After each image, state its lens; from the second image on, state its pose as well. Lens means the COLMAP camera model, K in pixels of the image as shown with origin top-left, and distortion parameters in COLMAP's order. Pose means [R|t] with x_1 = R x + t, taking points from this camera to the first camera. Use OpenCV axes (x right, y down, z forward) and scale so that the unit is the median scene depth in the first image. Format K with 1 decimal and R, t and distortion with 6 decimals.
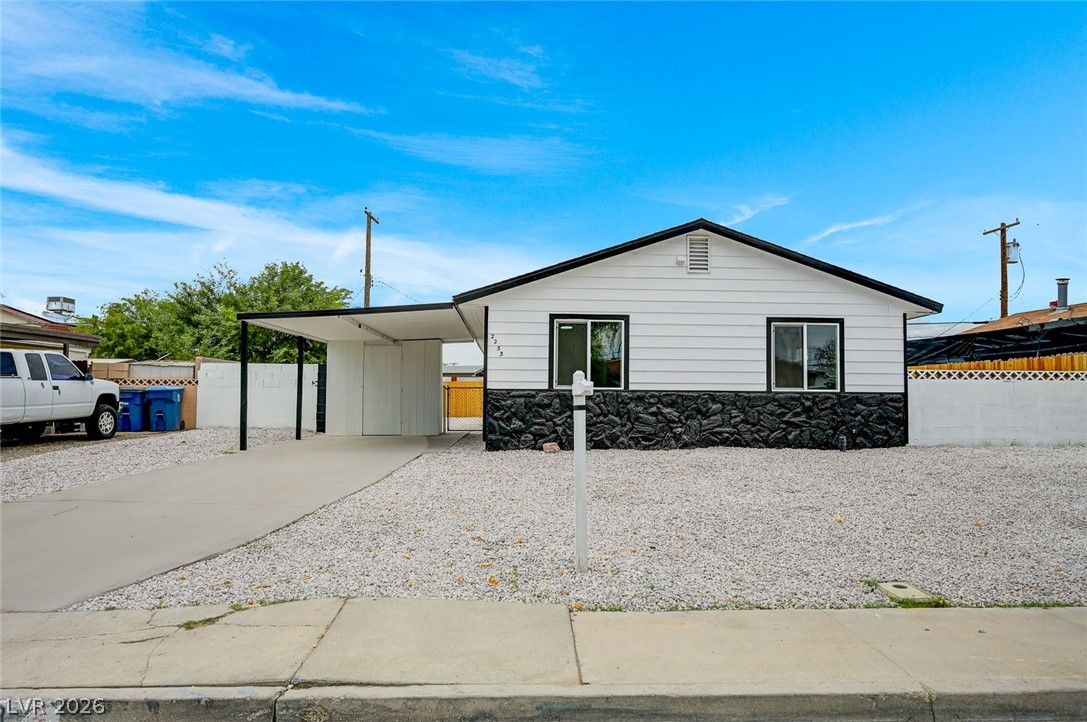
lens RADIAL K [[760.6, 0, 543.6], [0, 760.6, 364.9], [0, 0, 1]] dist [-0.009317, 0.000773]
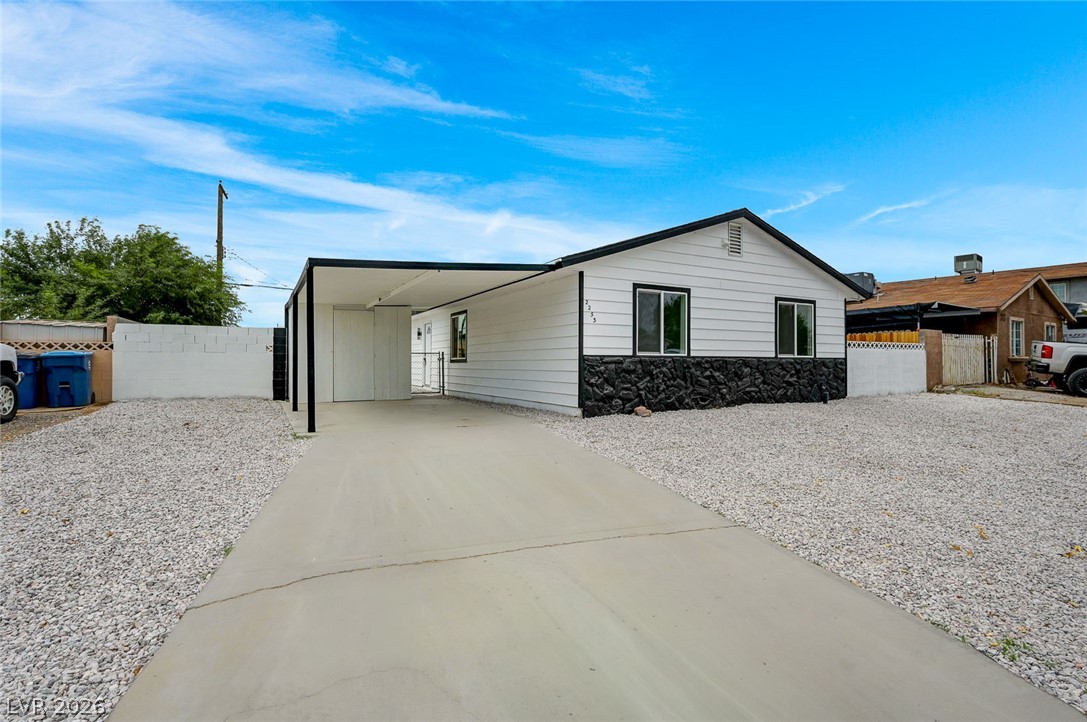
lens RADIAL K [[527.8, 0, 543.6], [0, 527.8, 357.0], [0, 0, 1]] dist [-0.003965, -0.000556]
pose [[0.901260, -0.001408, 0.433276, -0.413958], [-0.015001, 0.999294, 0.034451, 0.010810], [-0.433019, -0.037549, 0.900603, 0.396958]]
